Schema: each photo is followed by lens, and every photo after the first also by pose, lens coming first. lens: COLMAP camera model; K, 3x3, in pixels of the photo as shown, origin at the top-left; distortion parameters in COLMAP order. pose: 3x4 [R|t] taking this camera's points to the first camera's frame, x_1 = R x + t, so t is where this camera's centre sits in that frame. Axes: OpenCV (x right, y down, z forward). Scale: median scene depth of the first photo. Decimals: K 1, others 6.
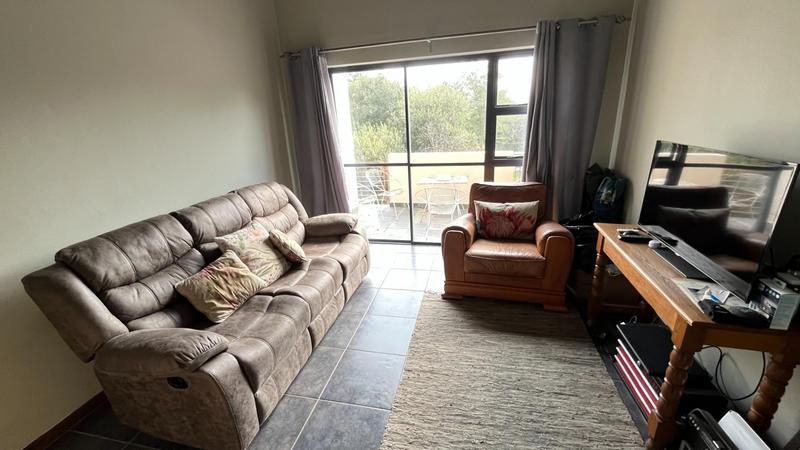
lens RADIAL K [[326.5, 0, 398.7], [0, 326.5, 228.7], [0, 0, 1]] dist [-0.004325, 0.000702]
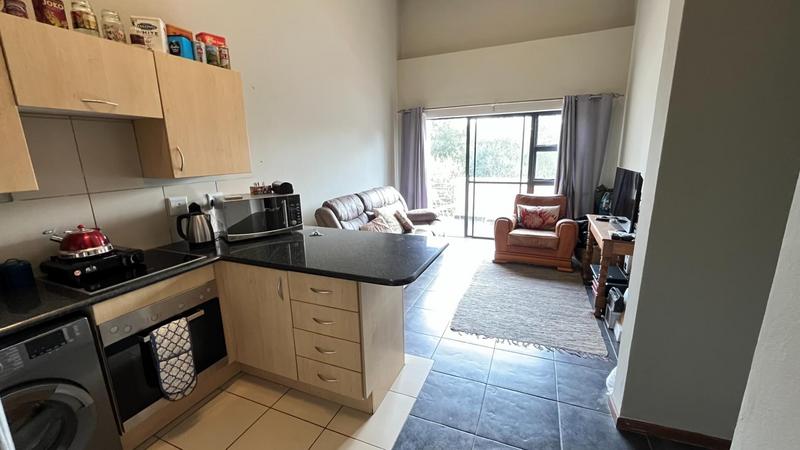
lens RADIAL K [[326.5, 0, 399.7], [0, 326.5, 226.0], [0, 0, 1]] dist [-0.004325, 0.000702]
pose [[0.985108, 0.066588, -0.158522, -0.089247], [-0.082207, 0.992163, -0.094098, 0.280295], [0.151013, 0.105728, 0.982861, -0.805680]]
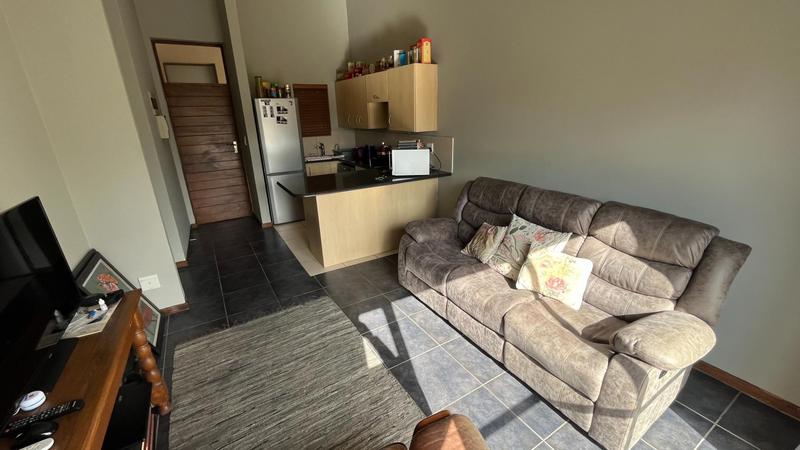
lens RADIAL K [[326.5, 0, 400.9], [0, 326.5, 225.8], [0, 0, 1]] dist [-0.004325, 0.000702]
pose [[-0.714112, 0.294835, -0.634915, 0.472621], [-0.169212, 0.807383, 0.565243, -0.505612], [0.679273, 0.511082, -0.526672, 1.262688]]
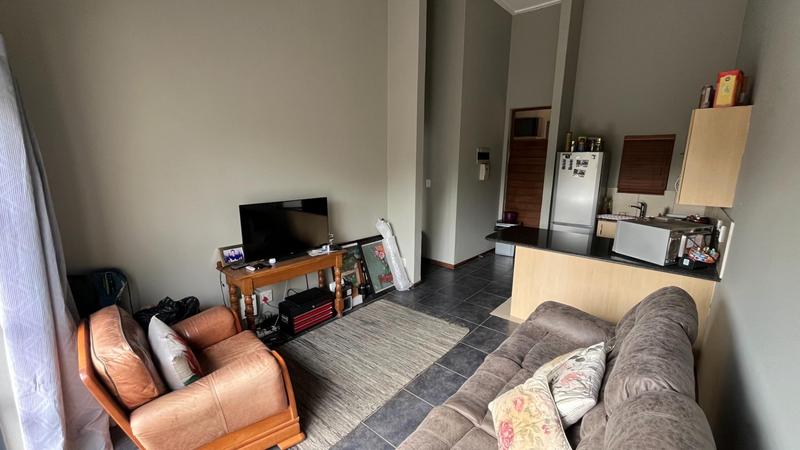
lens RADIAL K [[326.5, 0, 397.8], [0, 326.5, 226.6], [0, 0, 1]] dist [-0.004325, 0.000702]
pose [[-0.883864, -0.053205, 0.464709, -0.447168], [0.185758, 0.871876, 0.453129, -0.595985], [-0.429278, 0.486828, -0.760736, 1.527102]]
